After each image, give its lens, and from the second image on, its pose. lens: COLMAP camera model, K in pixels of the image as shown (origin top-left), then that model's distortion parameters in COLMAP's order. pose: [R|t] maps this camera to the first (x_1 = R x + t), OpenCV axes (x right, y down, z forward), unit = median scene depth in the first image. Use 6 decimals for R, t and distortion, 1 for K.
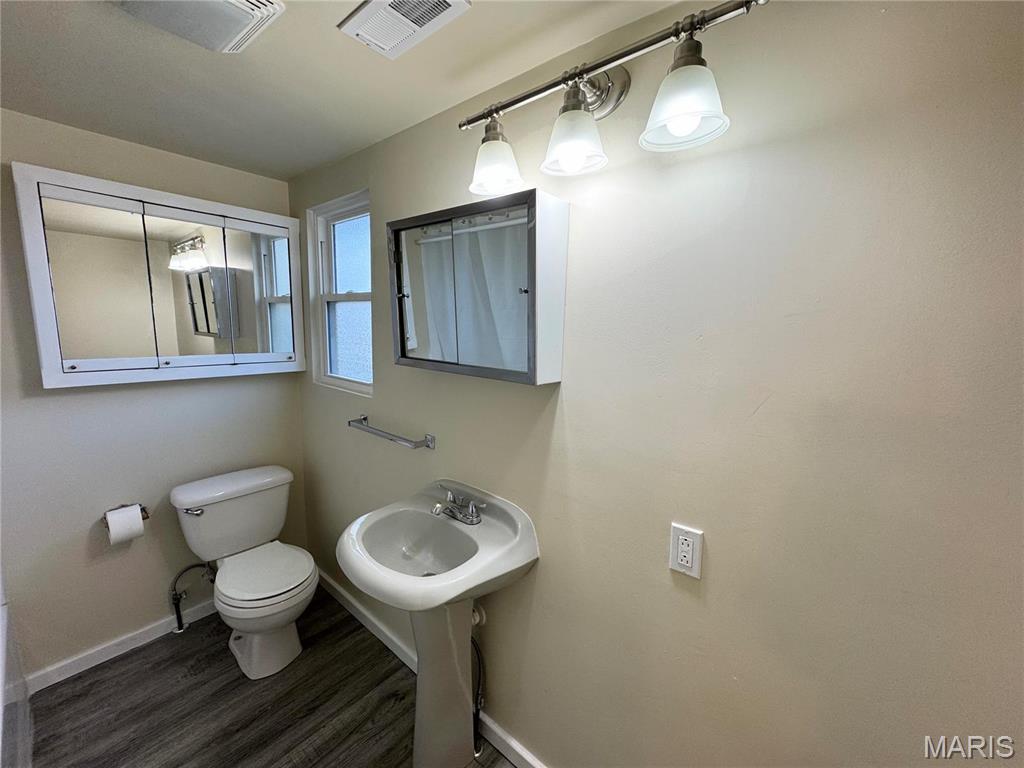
lens RADIAL K [[406.2, 0, 511.7], [0, 406.2, 384.7], [0, 0, 1]] dist [-0.002157, 0.000136]
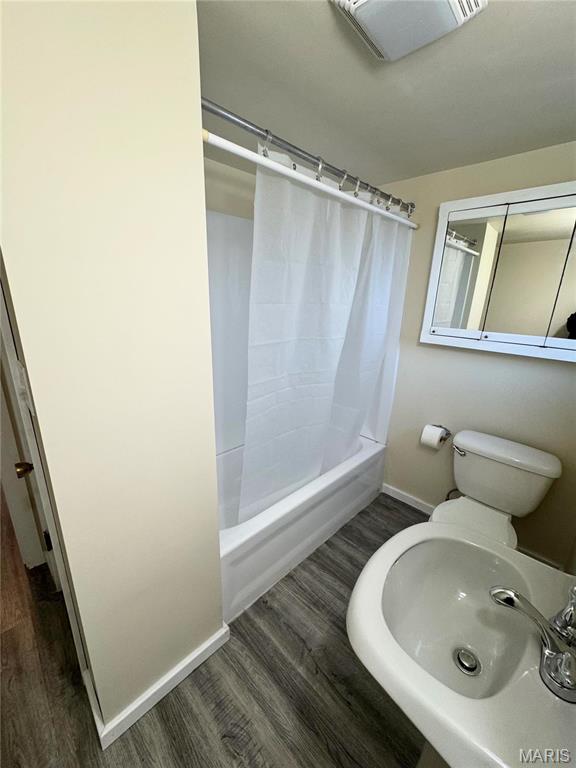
lens RADIAL K [[304.7, 0, 288.0], [0, 304.7, 384.0], [0, 0, 1]] dist [-0.002157, 0.000136]
pose [[-0.079792, 0.252181, -0.964385, 0.155824], [-0.185648, 0.946783, 0.262938, -0.047289], [0.979371, 0.200017, -0.028728, 0.432537]]
